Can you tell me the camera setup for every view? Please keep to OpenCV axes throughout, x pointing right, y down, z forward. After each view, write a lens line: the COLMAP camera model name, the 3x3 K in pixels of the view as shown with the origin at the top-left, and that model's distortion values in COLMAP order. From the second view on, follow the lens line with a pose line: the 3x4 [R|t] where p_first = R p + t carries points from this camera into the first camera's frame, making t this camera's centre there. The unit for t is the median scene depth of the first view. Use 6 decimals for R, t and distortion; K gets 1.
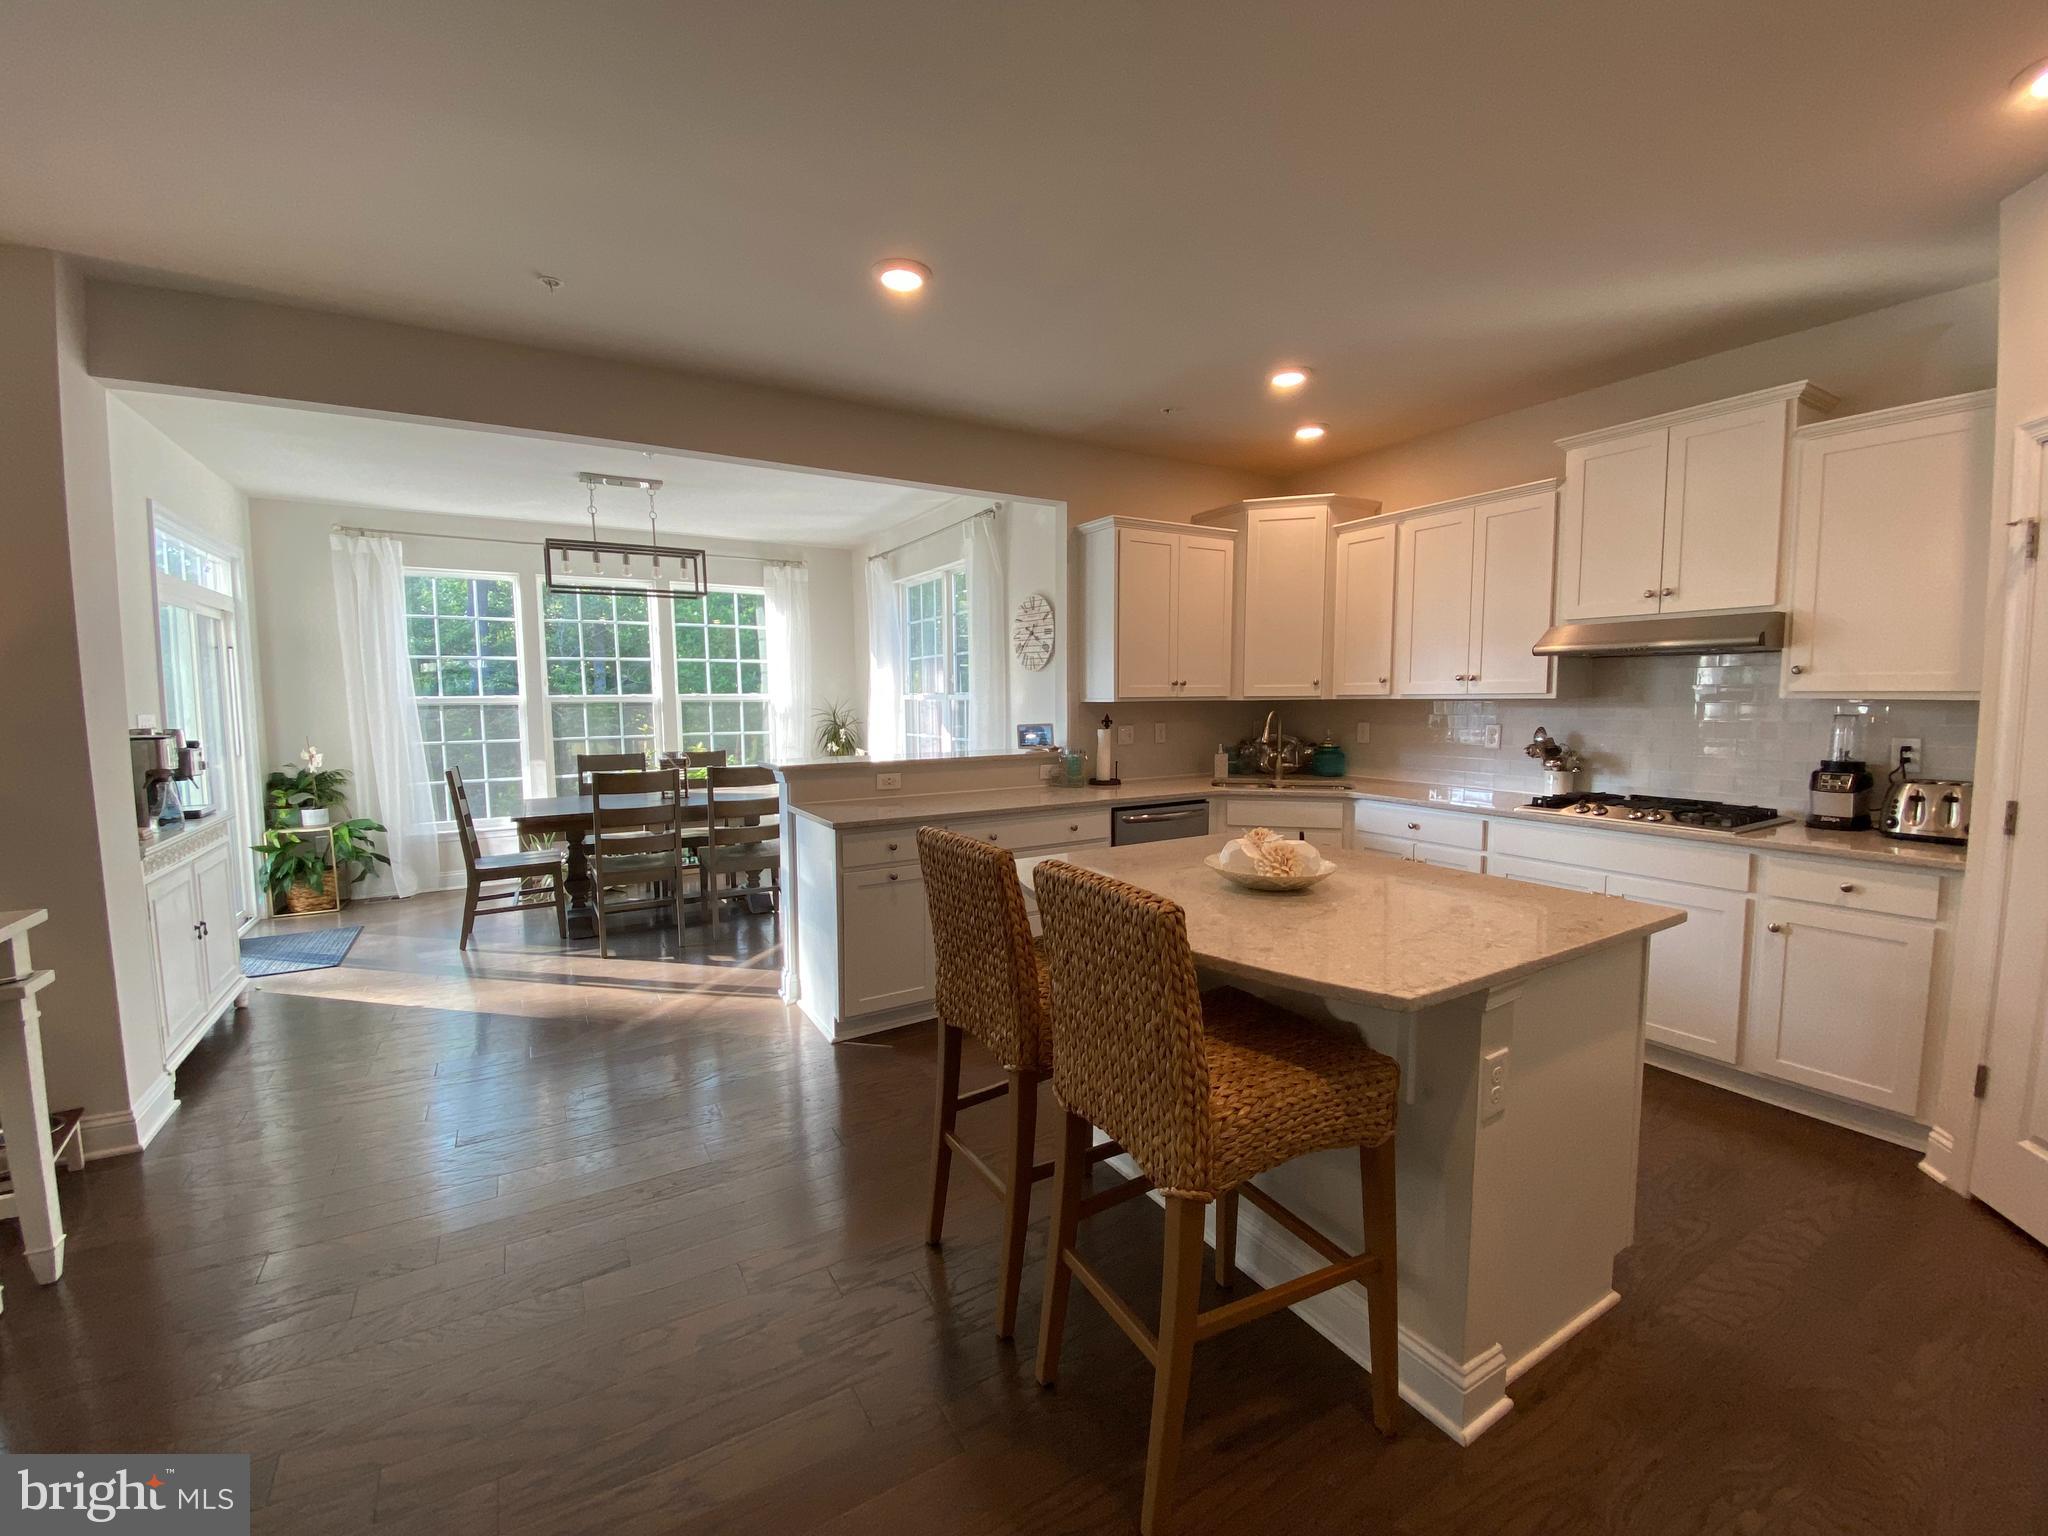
lens RADIAL K [[829.7, 0, 1002.9], [0, 829.7, 771.0], [0, 0, 1]] dist [0.032828, -0.024524]
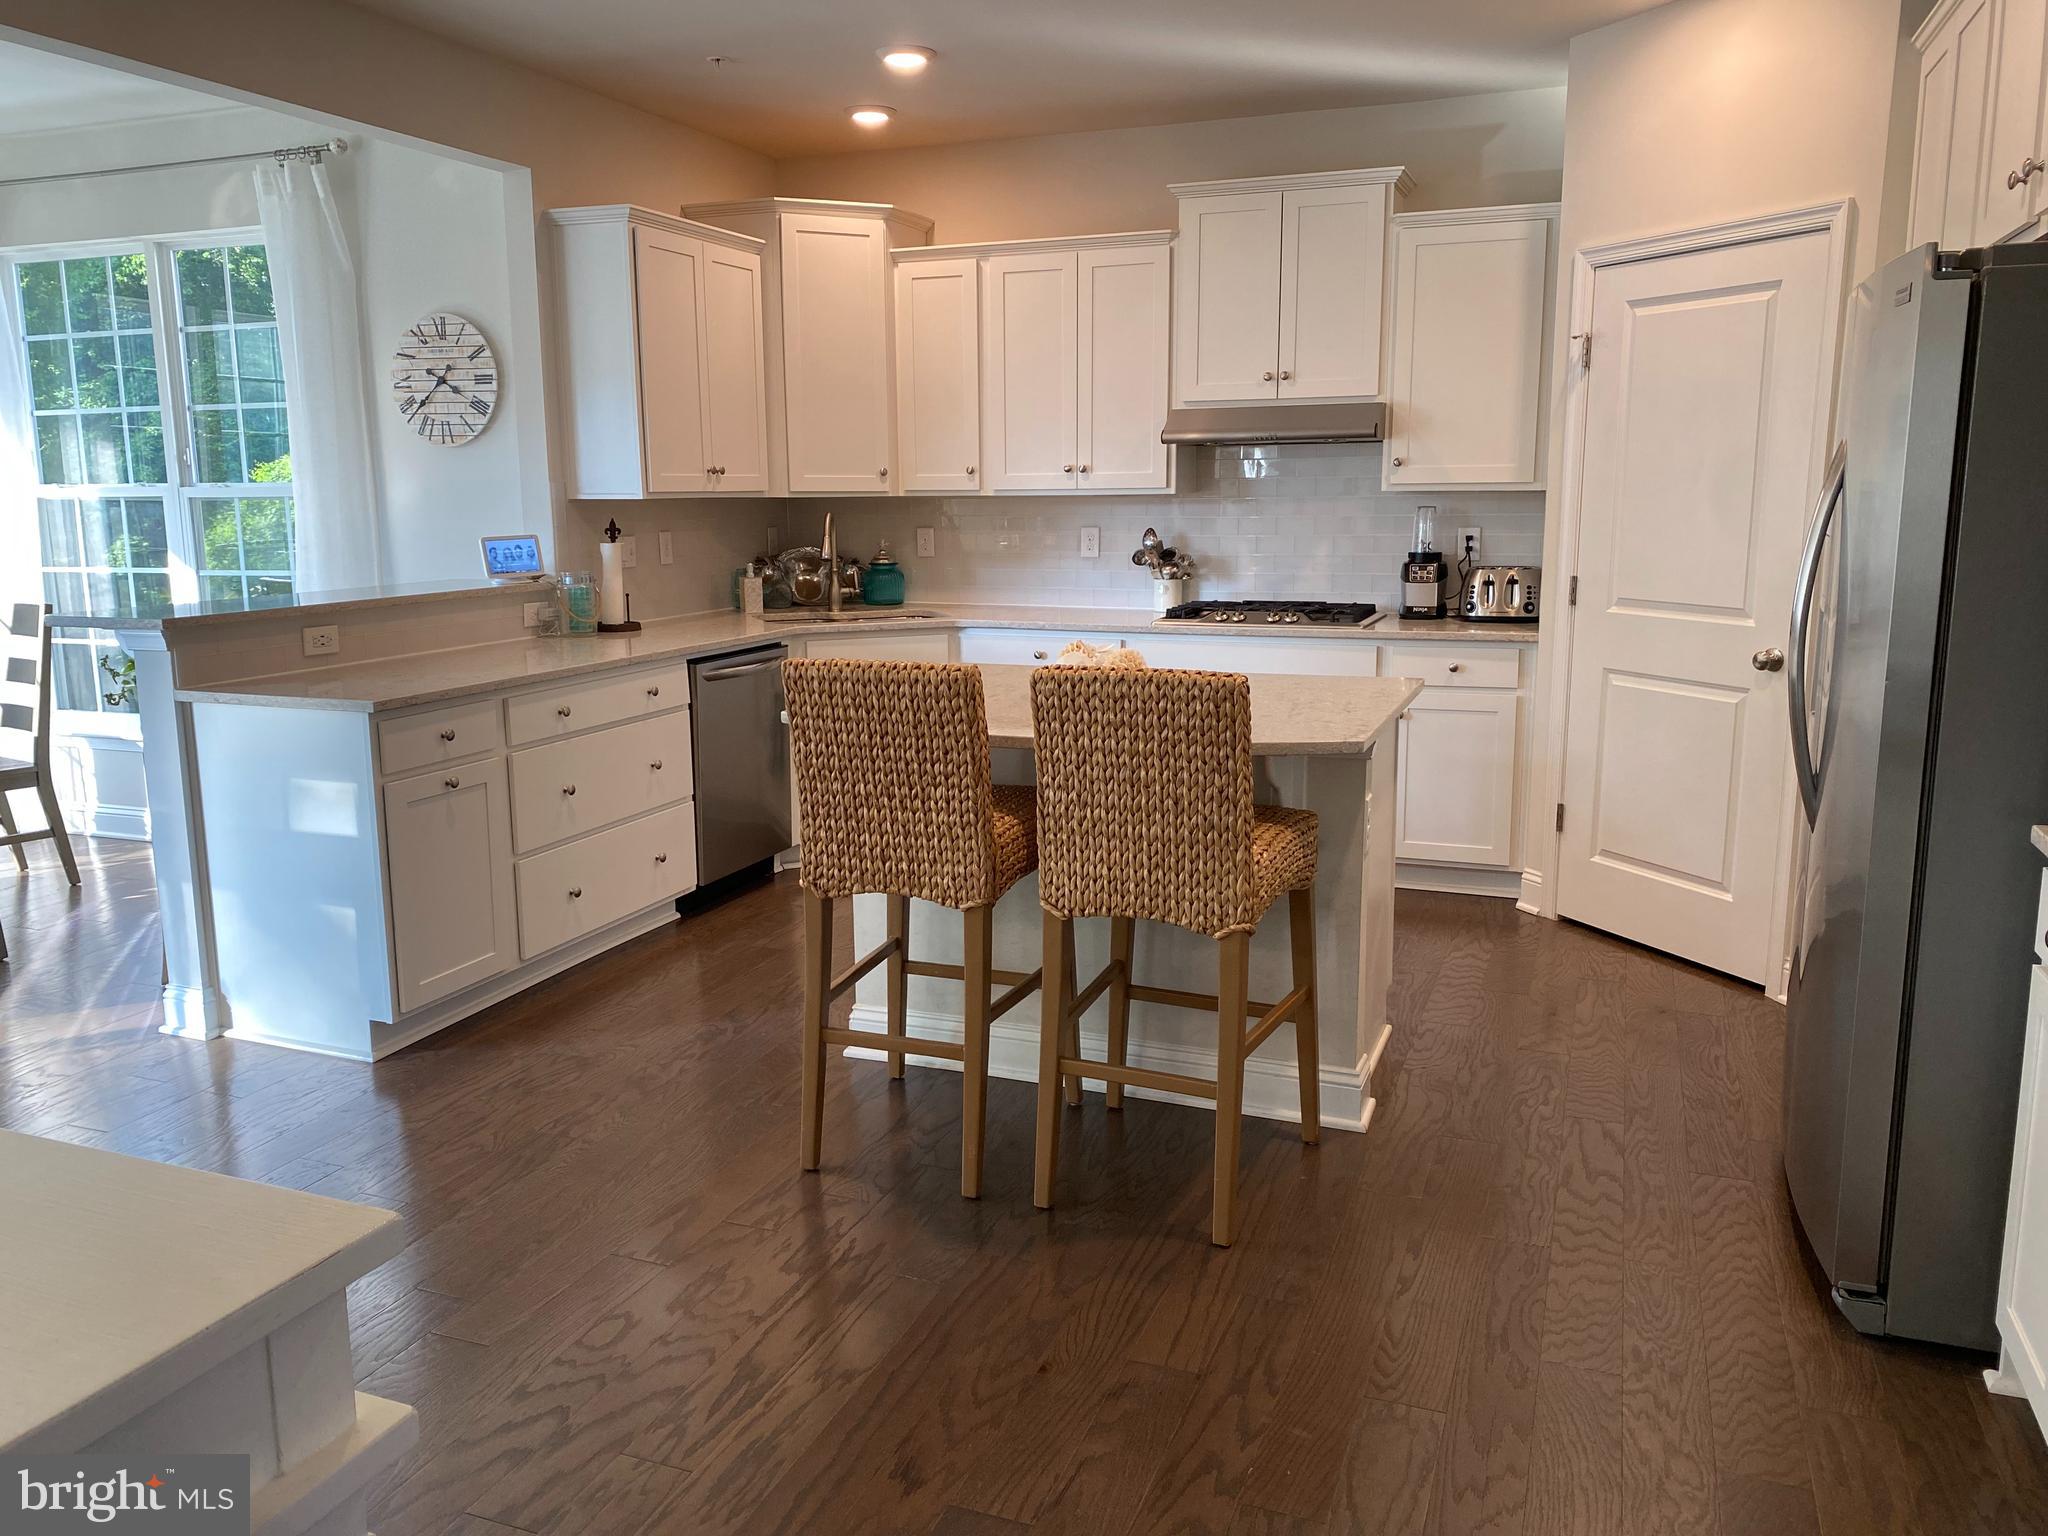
lens RADIAL K [[1571.7, 0, 995.9], [0, 1571.7, 761.2], [0, 0, 1]] dist [0.114886, -0.217749]
pose [[0.786599, -0.106691, 0.608177, -0.514197], [0.058305, 0.993392, 0.098858, 0.016286], [-0.614705, -0.042302, 0.787622, -0.183060]]
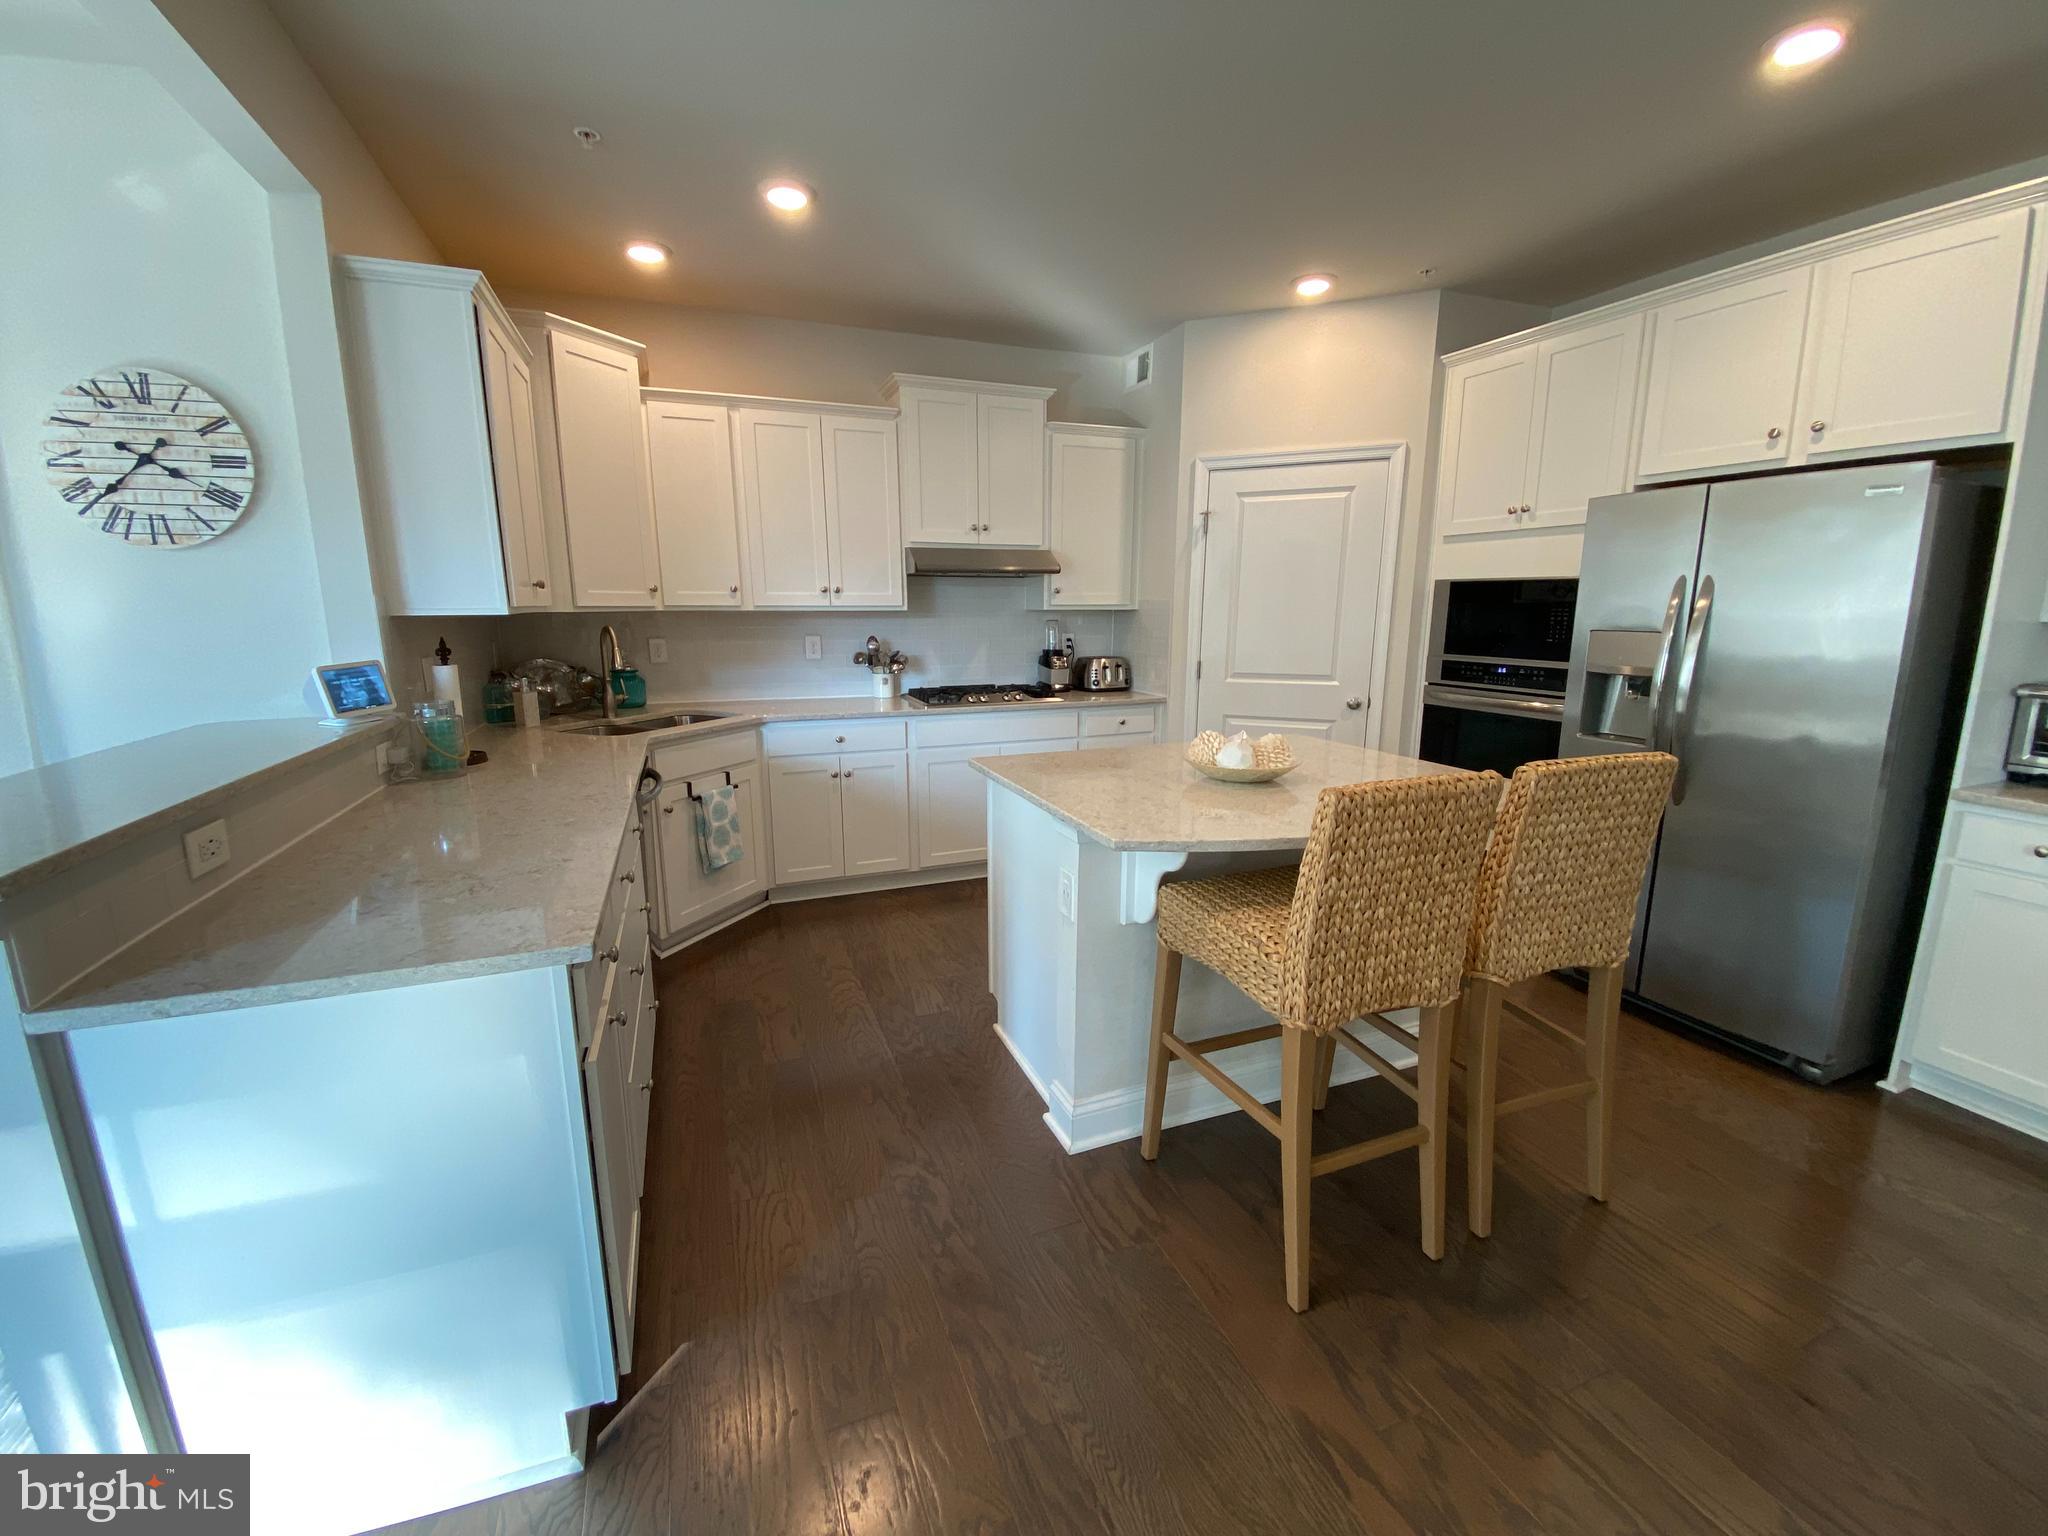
lens RADIAL K [[829.7, 0, 1002.9], [0, 829.7, 771.0], [0, 0, 1]] dist [0.032828, -0.024524]
pose [[0.160883, -0.188463, 0.968813, -0.482529], [0.091334, 0.980231, 0.175517, -0.058514], [-0.982738, 0.060248, 0.174916, 0.690446]]
